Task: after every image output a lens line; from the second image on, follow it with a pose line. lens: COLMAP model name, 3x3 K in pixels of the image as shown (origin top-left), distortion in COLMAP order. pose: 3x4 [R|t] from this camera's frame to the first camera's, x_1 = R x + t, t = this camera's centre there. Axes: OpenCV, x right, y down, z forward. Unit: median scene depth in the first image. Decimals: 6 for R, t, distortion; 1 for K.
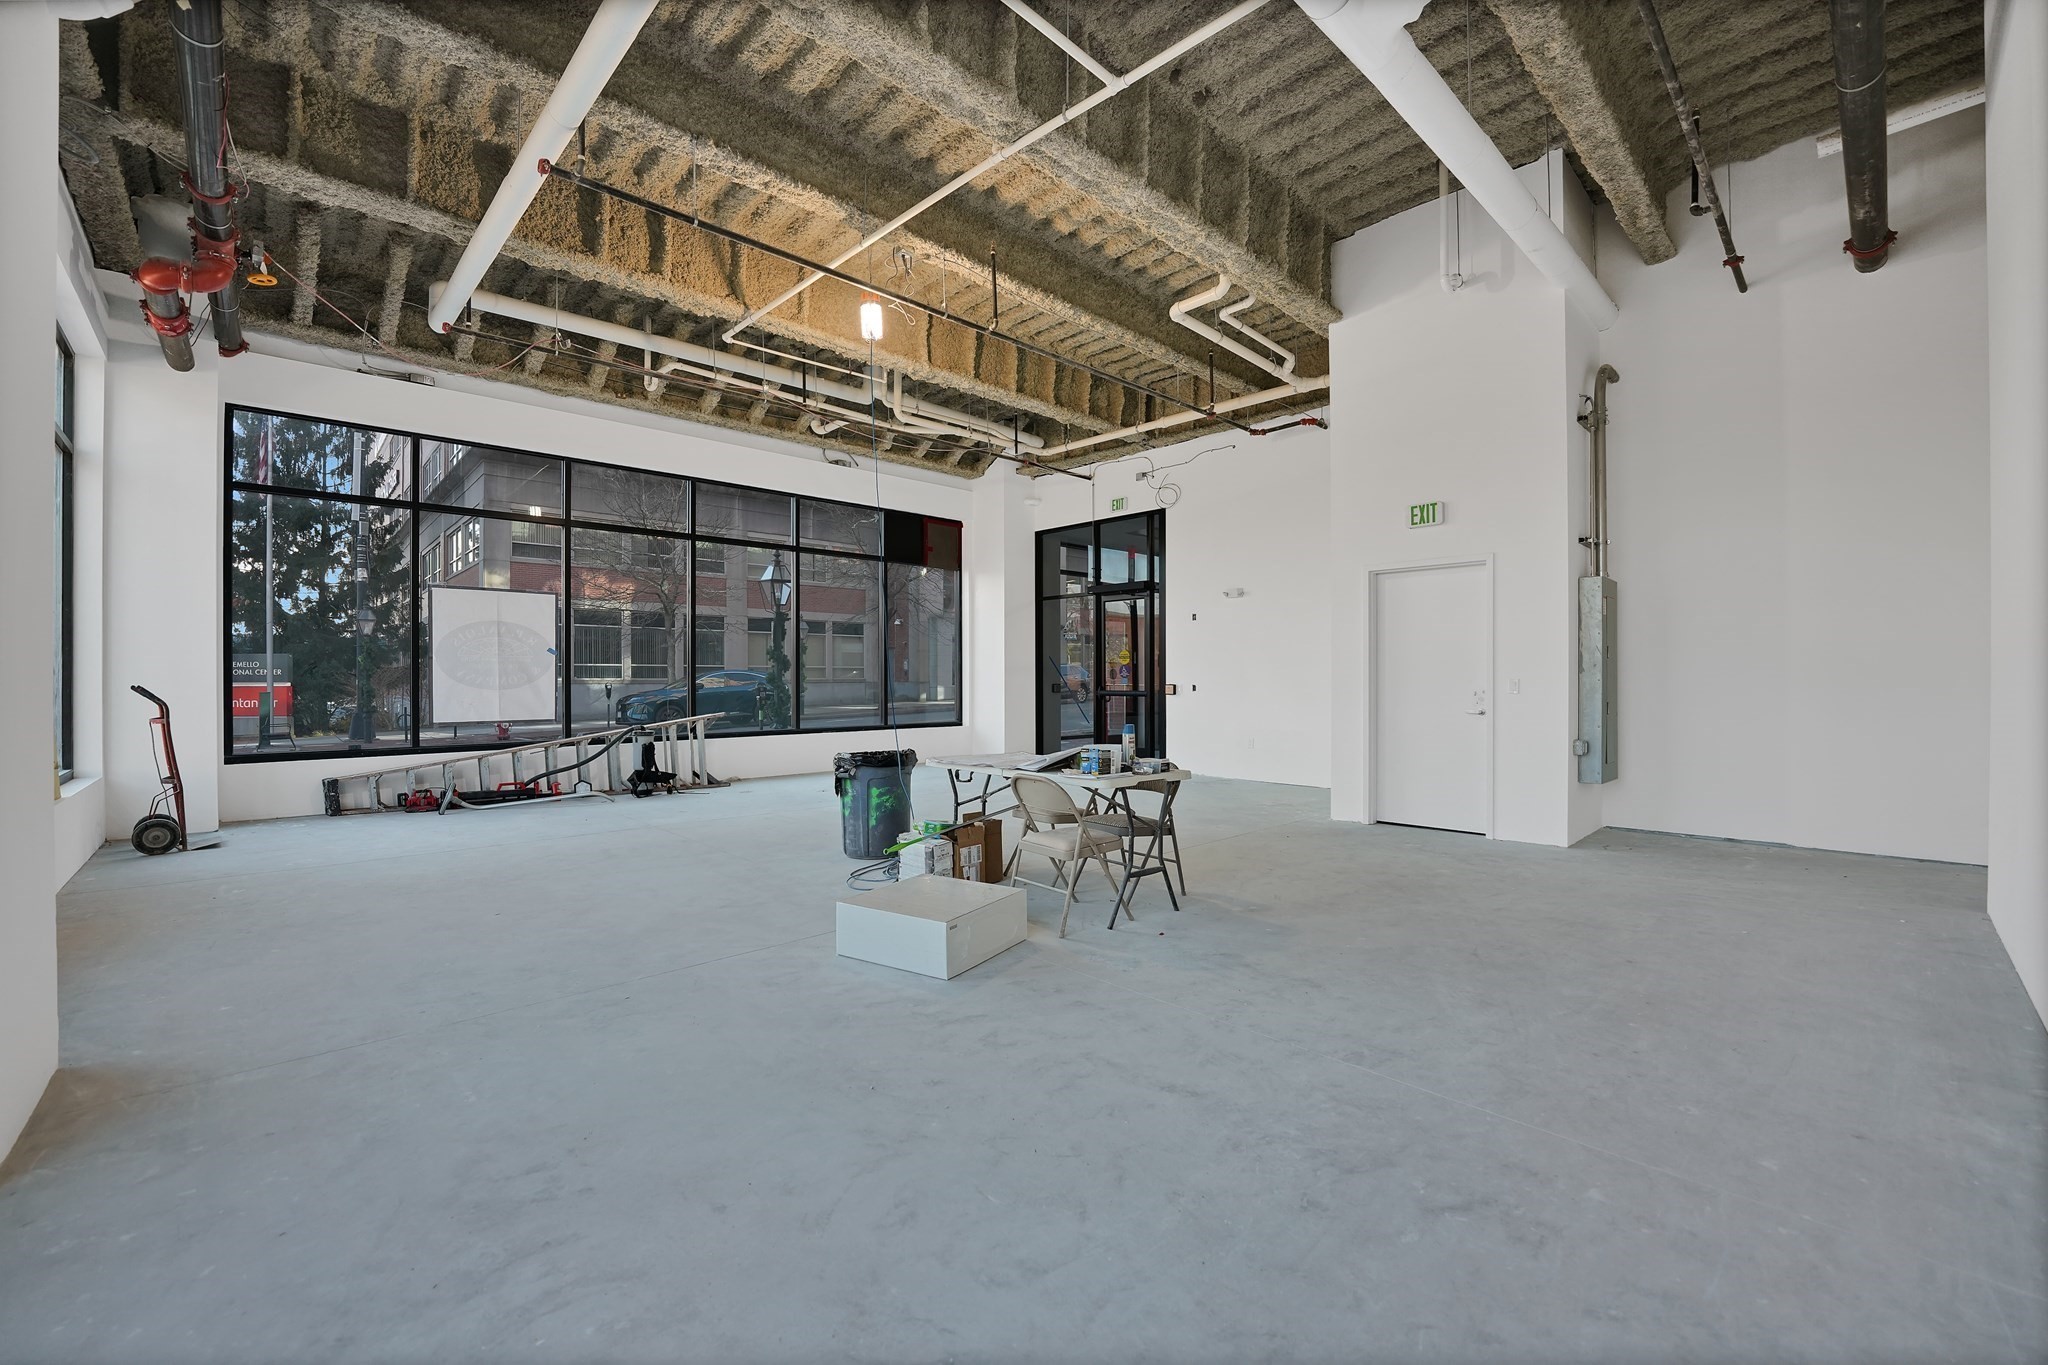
lens RADIAL K [[832.7, 0, 1024.0], [0, 832.7, 682.5], [0, 0, 1]] dist [-0.029576, 0.004148]
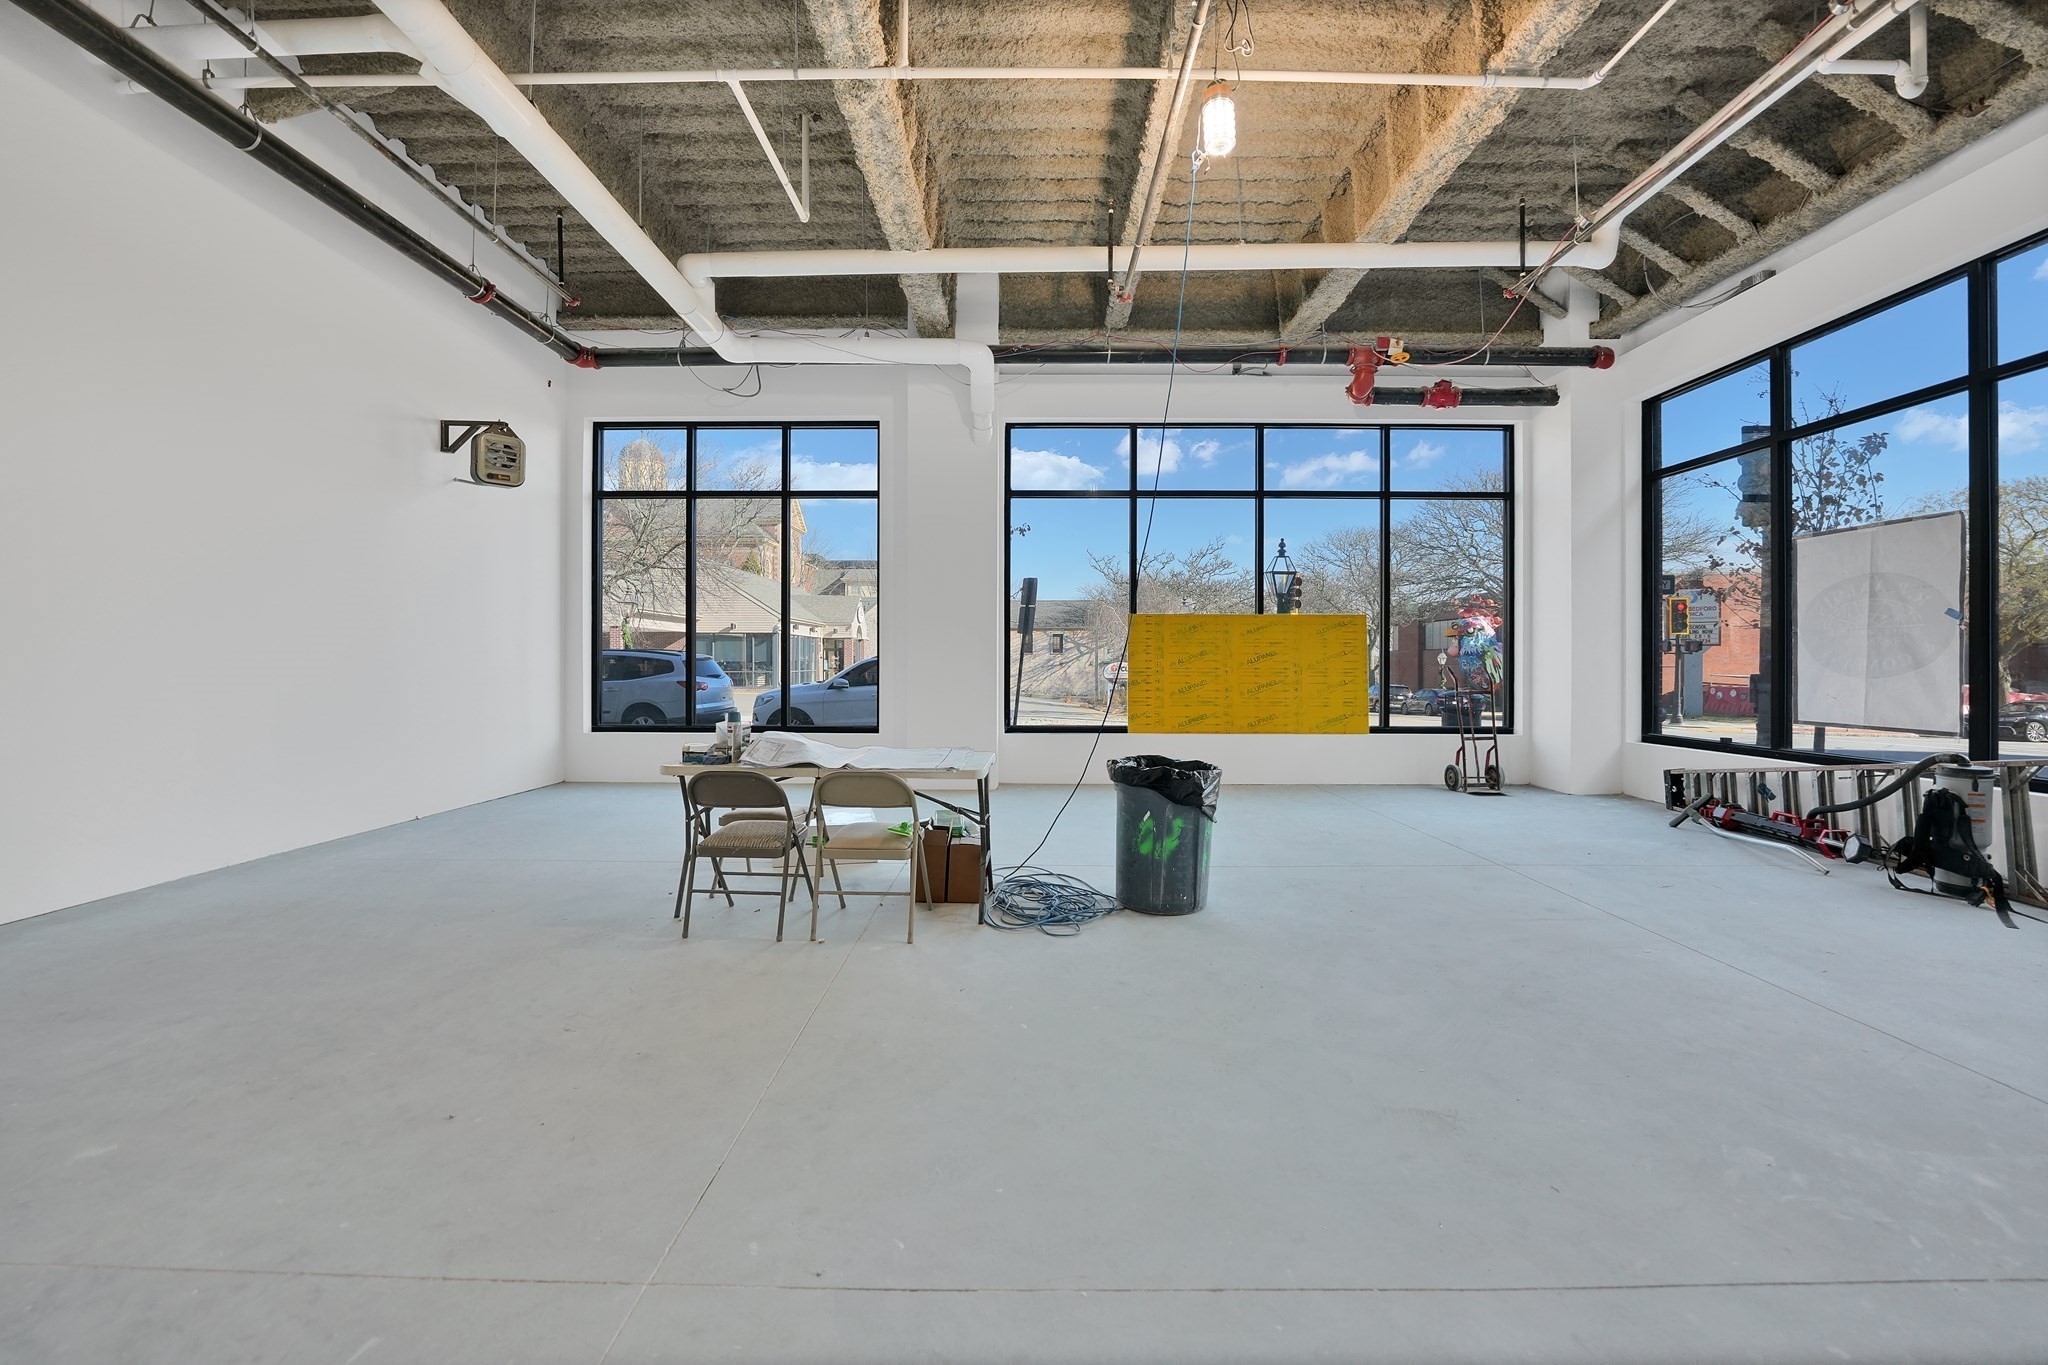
lens RADIAL K [[843.6, 0, 1026.7], [0, 843.6, 665.4], [0, 0, 1]] dist [-0.027060, 0.005227]
pose [[-0.692172, 0.003298, -0.721725, 0.270168], [-0.003817, 0.999959, 0.008231, -0.004324], [0.721722, 0.008452, -0.692131, 0.888387]]
